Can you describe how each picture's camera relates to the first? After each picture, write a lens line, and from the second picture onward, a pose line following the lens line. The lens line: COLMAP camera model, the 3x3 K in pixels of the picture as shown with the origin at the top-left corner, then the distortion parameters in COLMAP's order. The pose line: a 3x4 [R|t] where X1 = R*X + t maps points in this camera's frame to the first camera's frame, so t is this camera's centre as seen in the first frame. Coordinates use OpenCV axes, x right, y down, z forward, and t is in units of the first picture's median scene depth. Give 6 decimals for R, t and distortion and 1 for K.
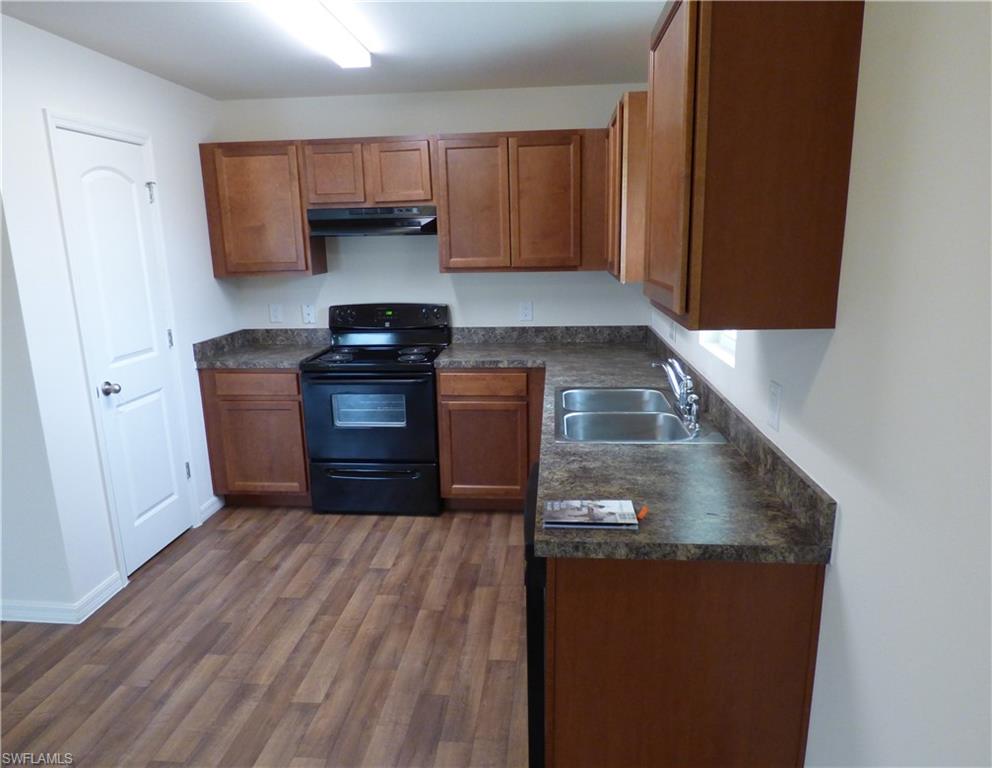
lens RADIAL K [[678.9, 0, 504.2], [0, 678.9, 404.9], [0, 0, 1]] dist [-0.017082, 0.000432]
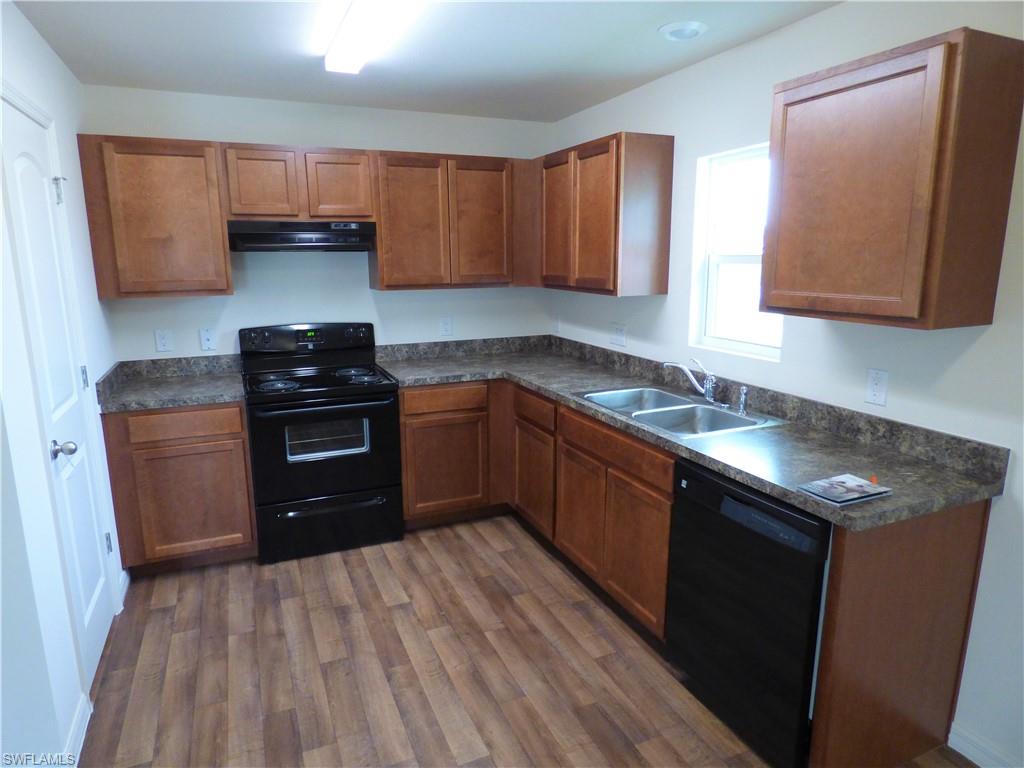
lens RADIAL K [[626.7, 0, 510.2], [0, 626.7, 383.1], [0, 0, 1]] dist [-0.012530, -0.001364]
pose [[0.878356, -0.081594, 0.470991, -0.375021], [0.101987, 0.994625, -0.017890, -0.027118], [-0.467000, 0.063749, 0.881957, 0.128214]]
